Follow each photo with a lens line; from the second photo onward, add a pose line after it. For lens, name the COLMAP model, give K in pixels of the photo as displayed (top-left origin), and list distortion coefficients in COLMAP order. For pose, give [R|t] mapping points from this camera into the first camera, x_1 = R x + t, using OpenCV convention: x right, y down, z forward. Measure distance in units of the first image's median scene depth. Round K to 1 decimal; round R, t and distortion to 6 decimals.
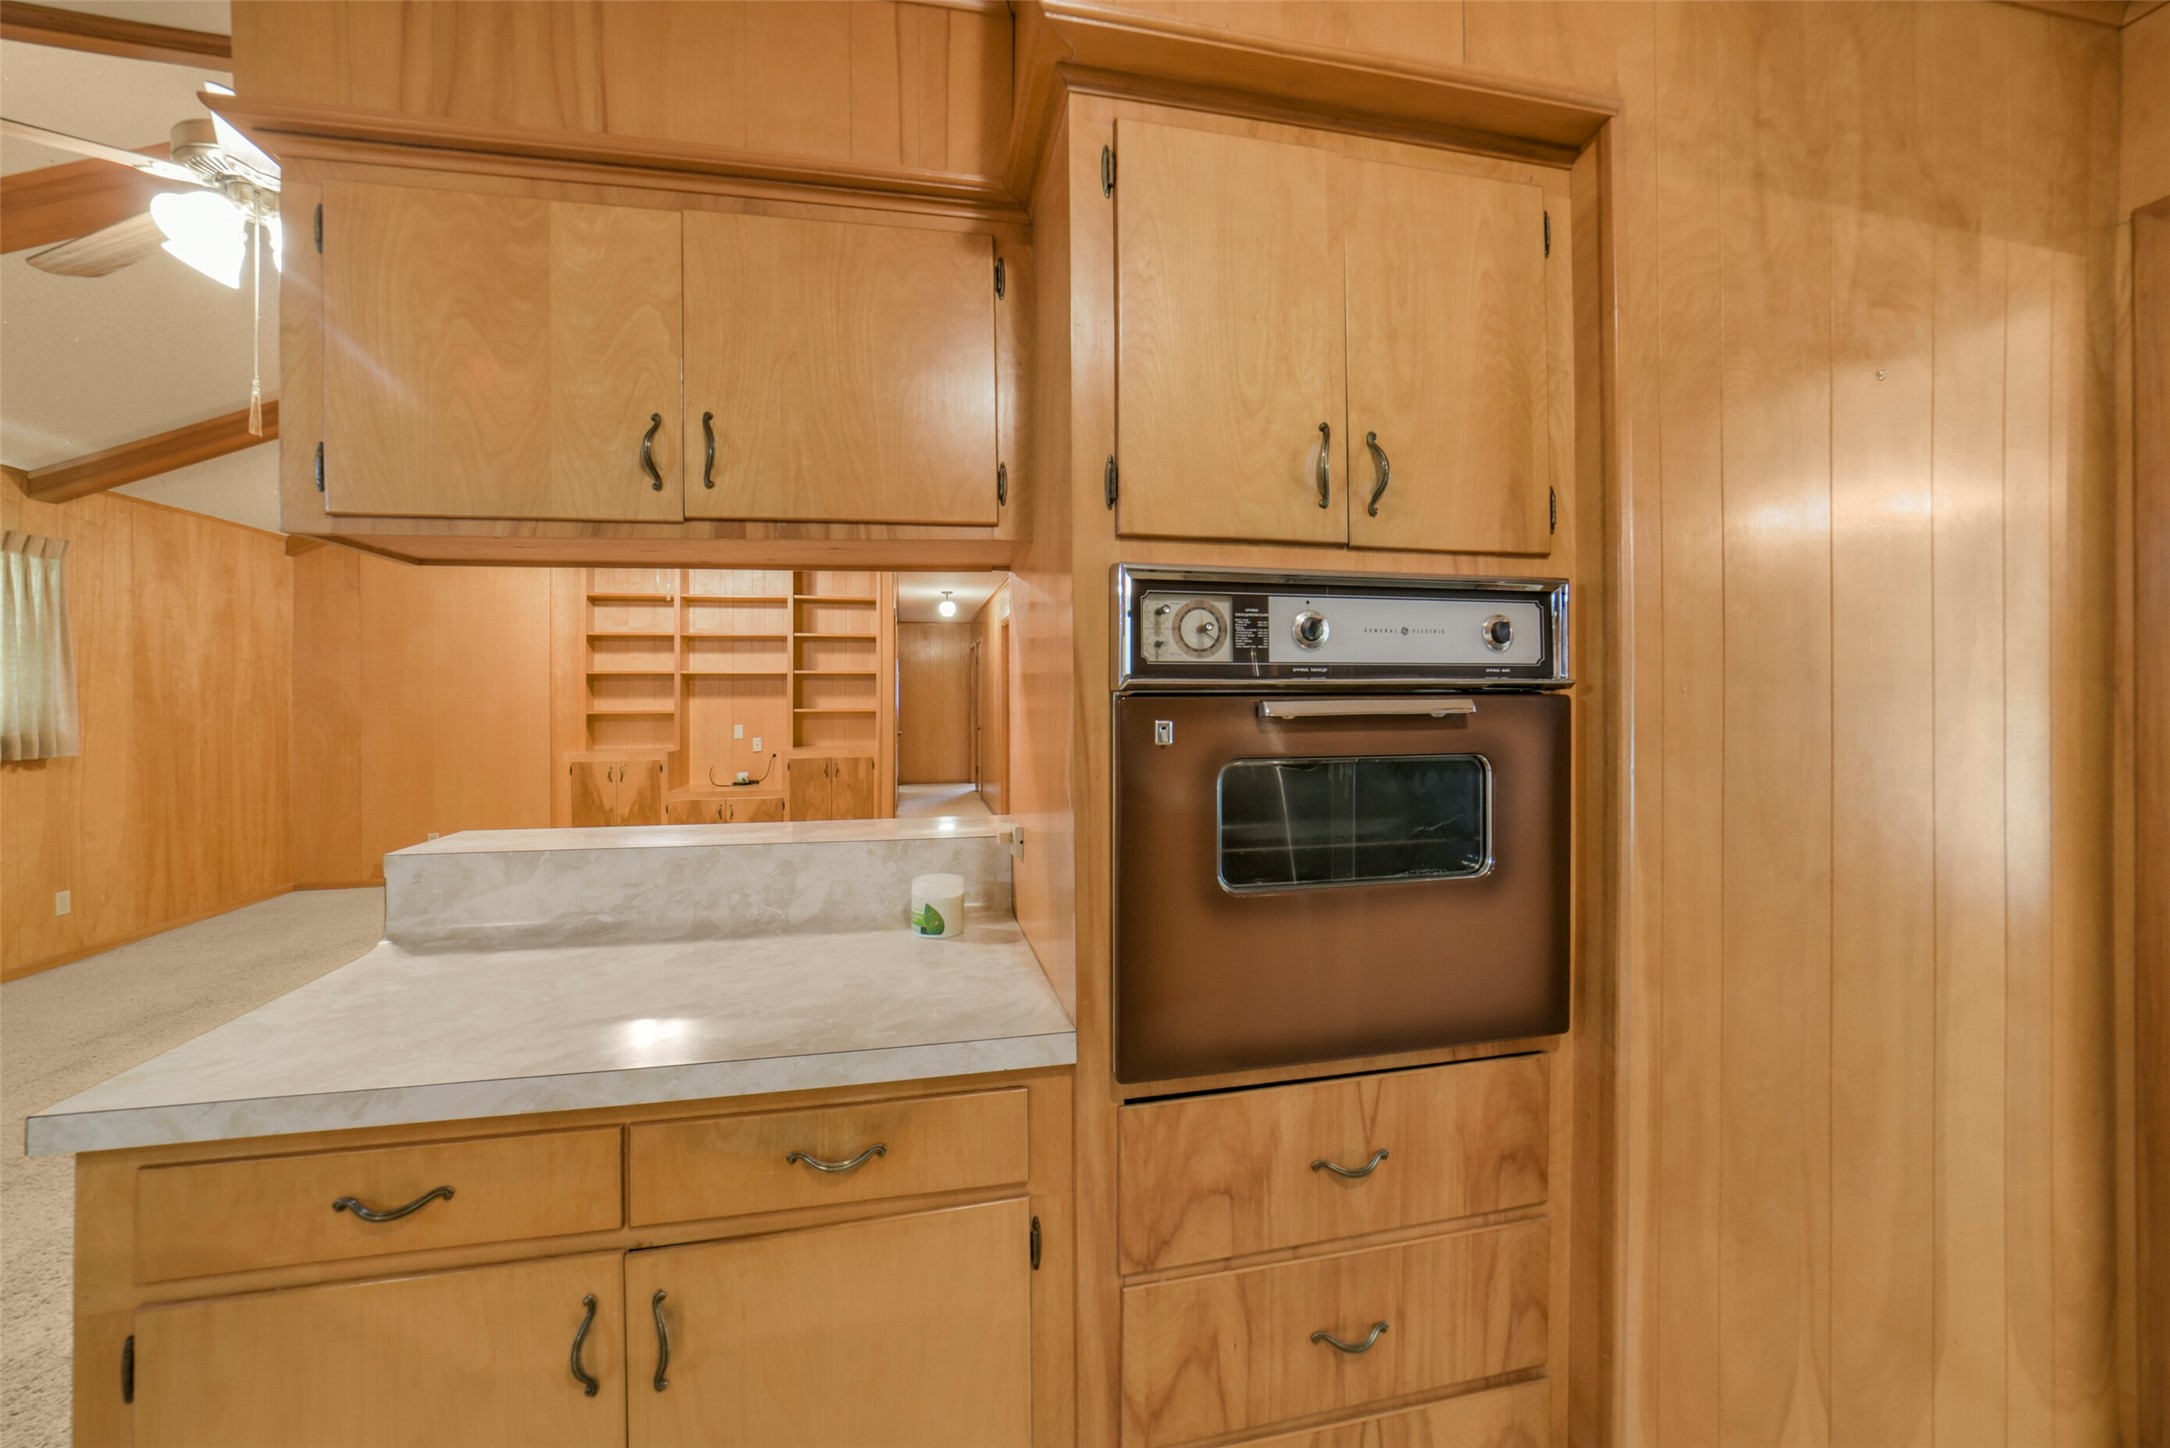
lens RADIAL K [[852.8, 0, 1092.1], [0, 852.8, 692.0], [0, 0, 1]] dist [-0.024146, 0.006180]
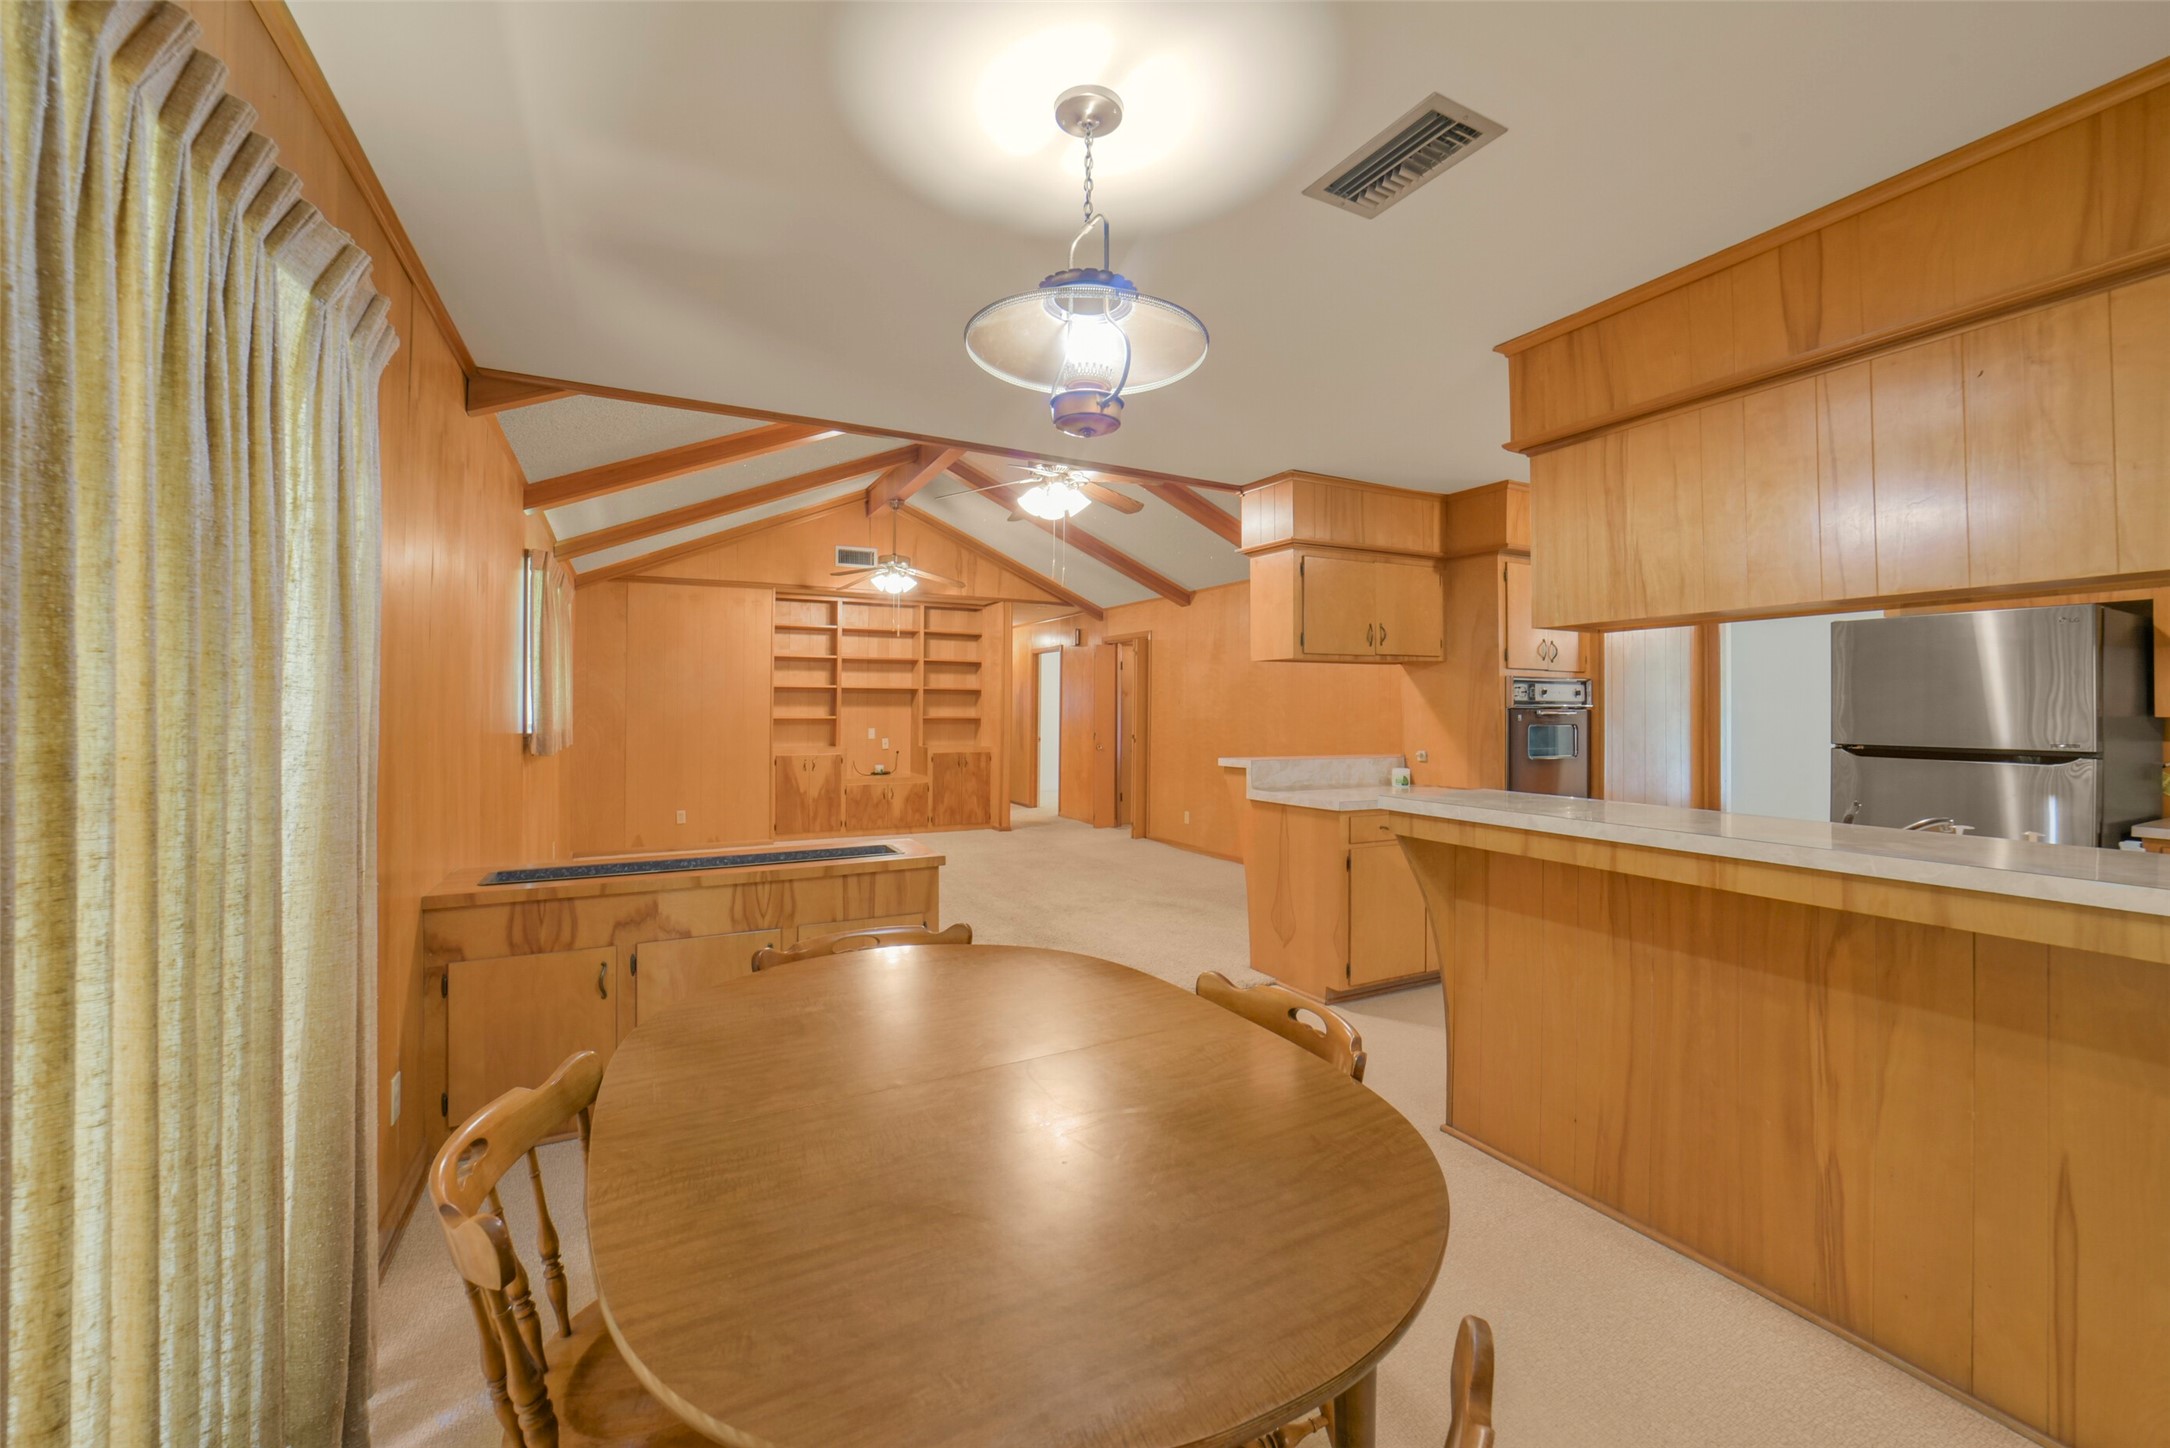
lens RADIAL K [[886.2, 0, 1088.4], [0, 886.2, 695.9], [0, 0, 1]] dist [-0.034947, 0.009180]
pose [[0.967508, 0.013936, 0.252458, -0.628818], [-0.011222, 0.999863, -0.012188, 0.003571], [-0.252593, 0.008959, 0.967531, -0.536986]]
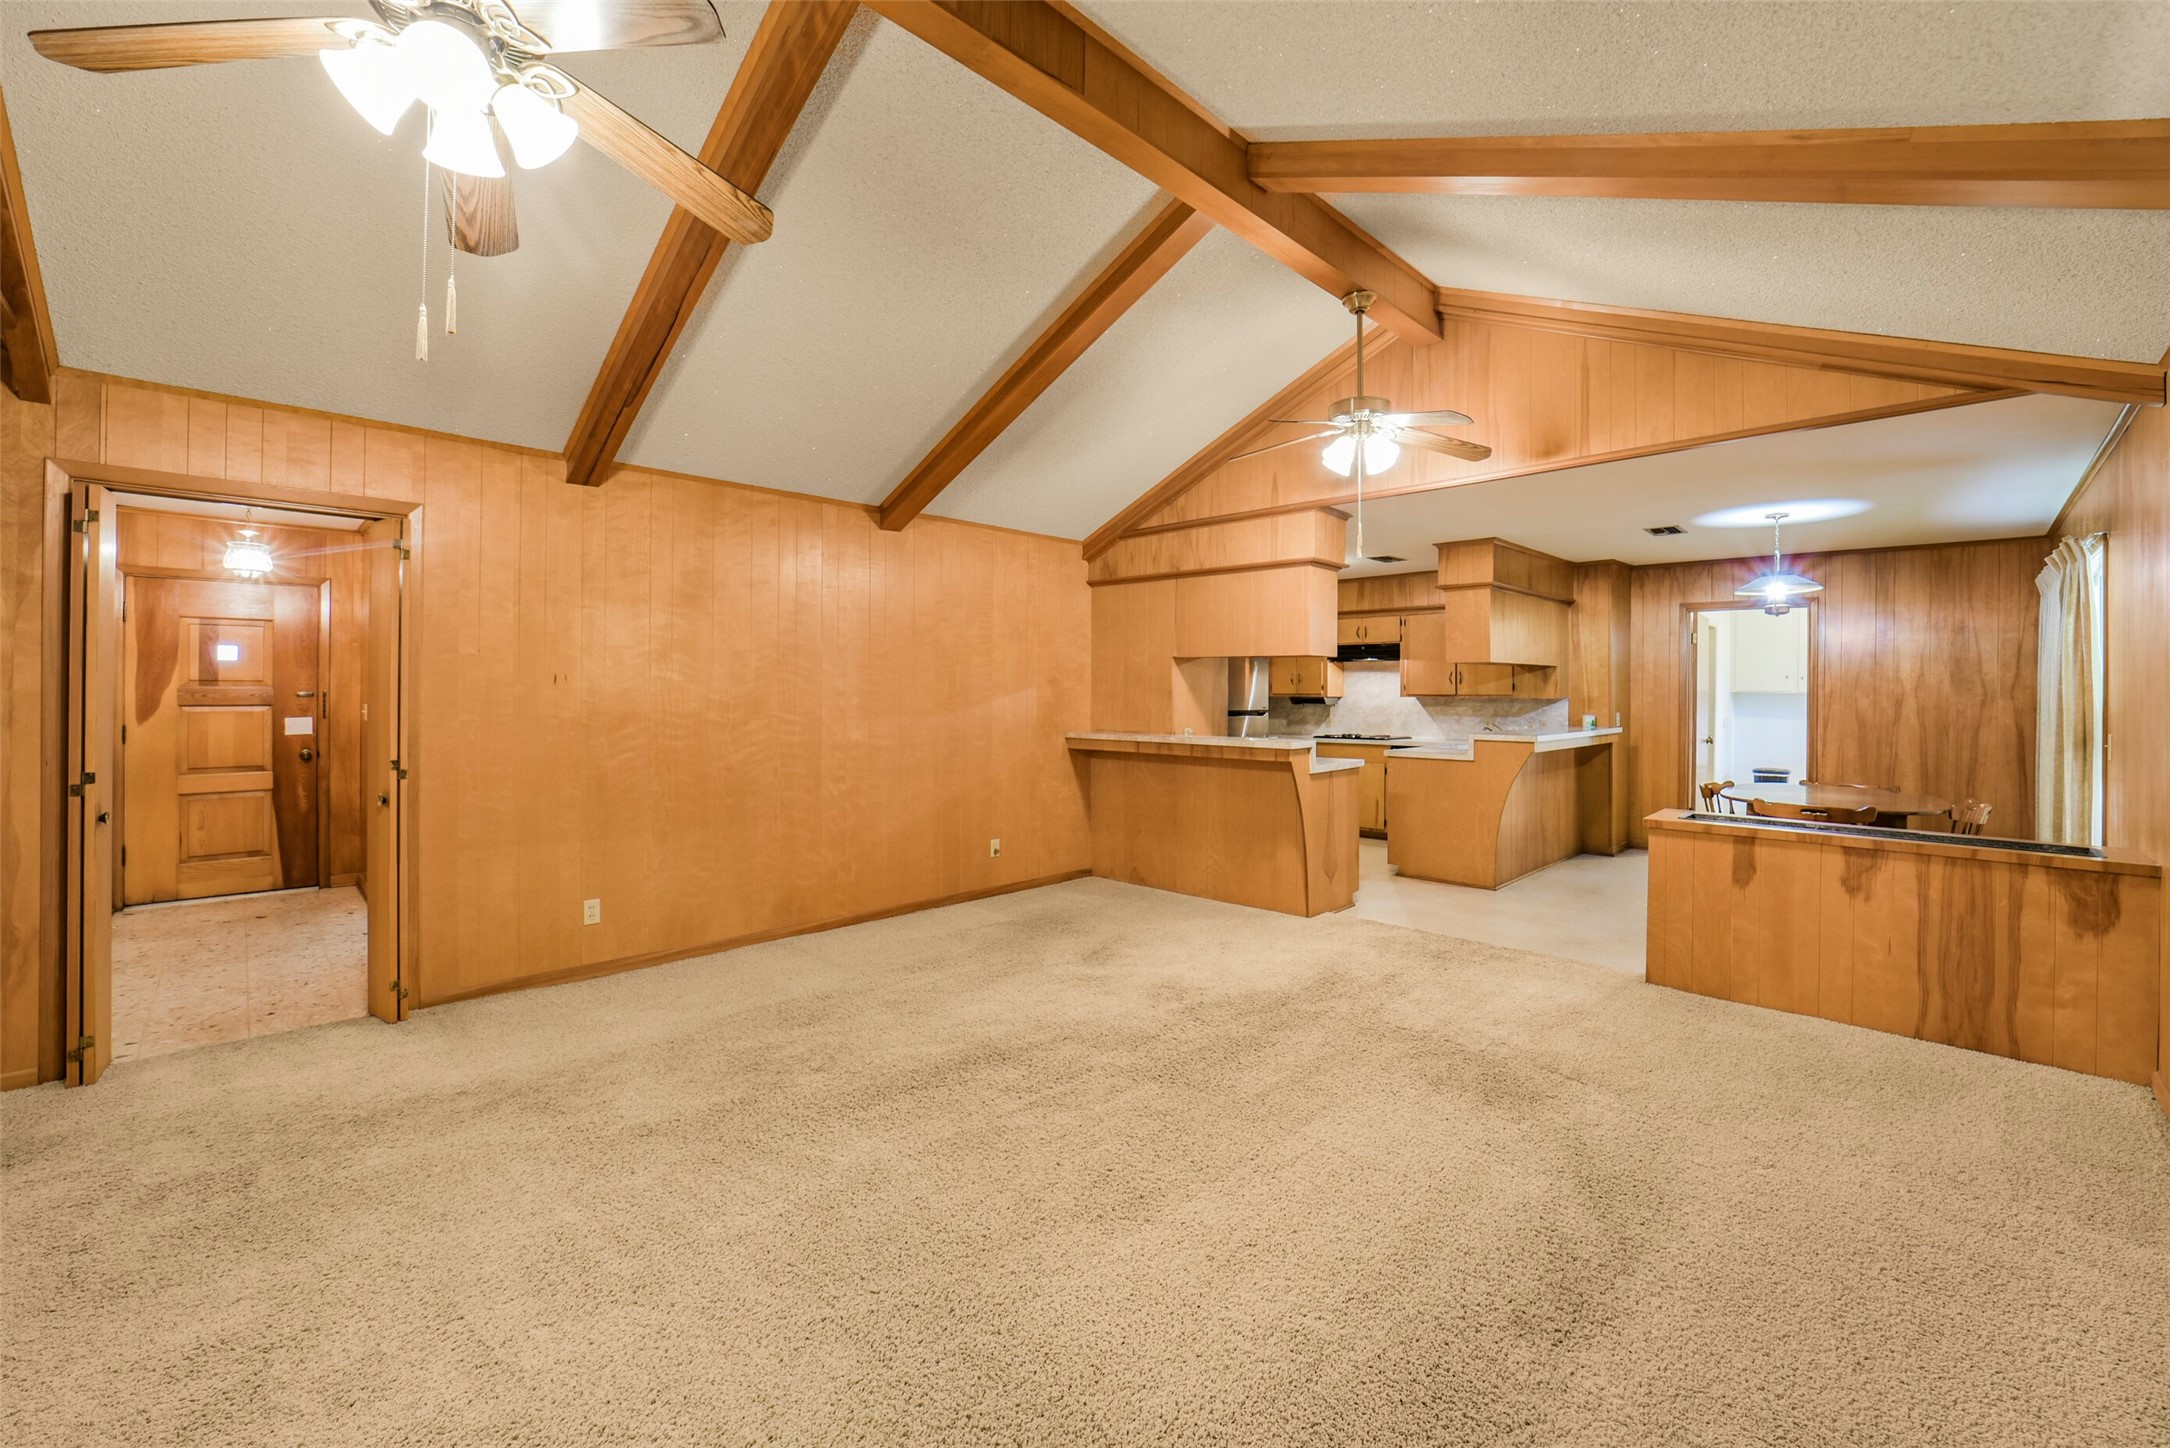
lens RADIAL K [[886.2, 0, 1088.4], [0, 886.2, 695.9], [0, 0, 1]] dist [-0.034947, 0.009180]
pose [[-0.548841, -0.002617, 0.835922, -0.970339], [-0.004109, 0.999991, 0.000433, 0.004829], [-0.835916, -0.003198, -0.548847, 1.085830]]
